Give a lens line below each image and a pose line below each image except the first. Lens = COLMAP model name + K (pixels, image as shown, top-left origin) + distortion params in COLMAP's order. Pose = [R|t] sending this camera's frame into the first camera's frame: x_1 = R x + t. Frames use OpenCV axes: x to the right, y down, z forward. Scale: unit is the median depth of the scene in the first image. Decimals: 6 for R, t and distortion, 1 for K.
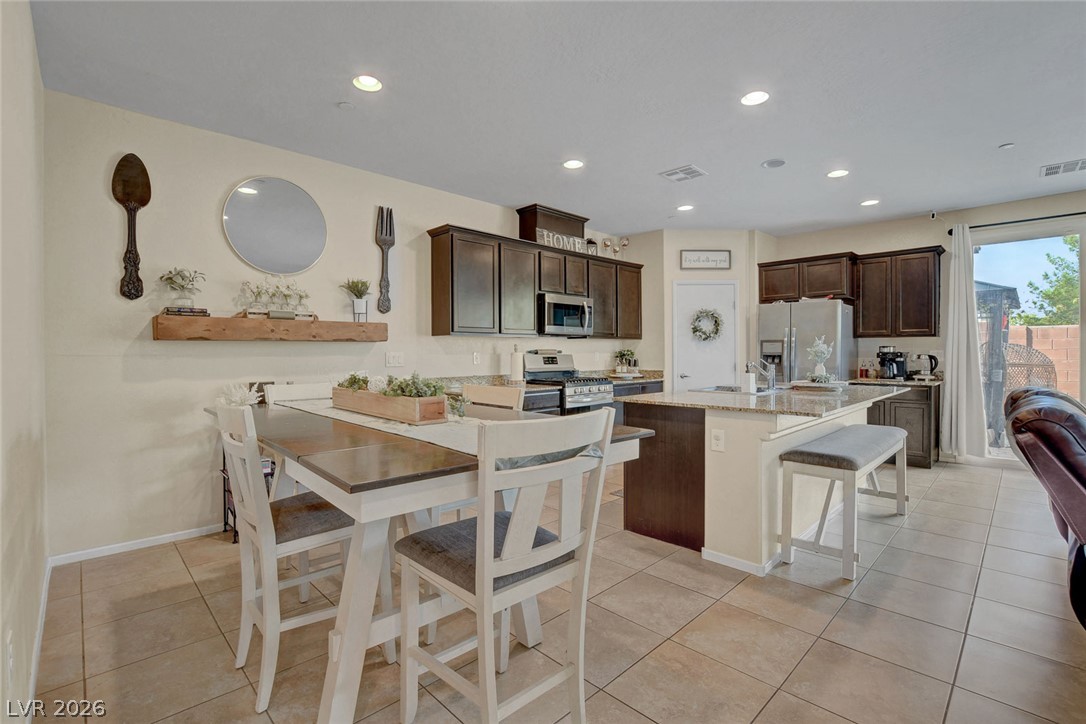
lens RADIAL K [[489.9, 0, 541.0], [0, 489.9, 355.3], [0, 0, 1]] dist [-0.032212, 0.000460]
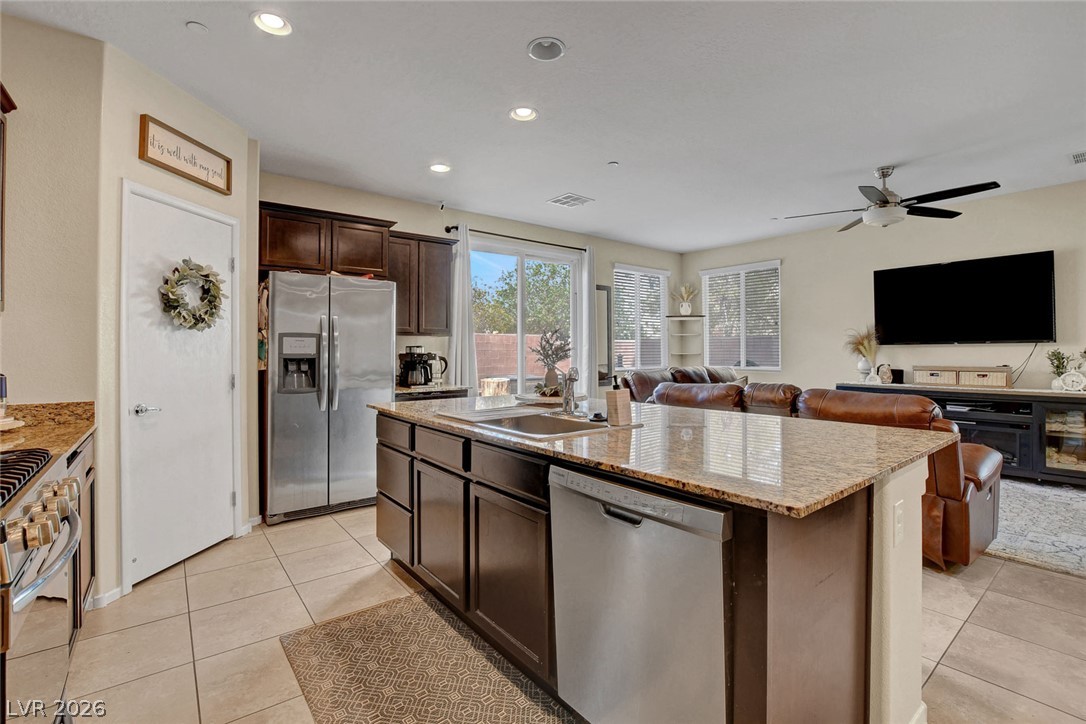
lens RADIAL K [[488.8, 0, 537.2], [0, 488.8, 341.3], [0, 0, 1]] dist [-0.029826, 0.000639]
pose [[0.111359, 0.024217, 0.993485, -0.097584], [0.010297, 0.999621, -0.025521, -0.003552], [-0.993727, 0.013072, 0.111067, 0.706546]]
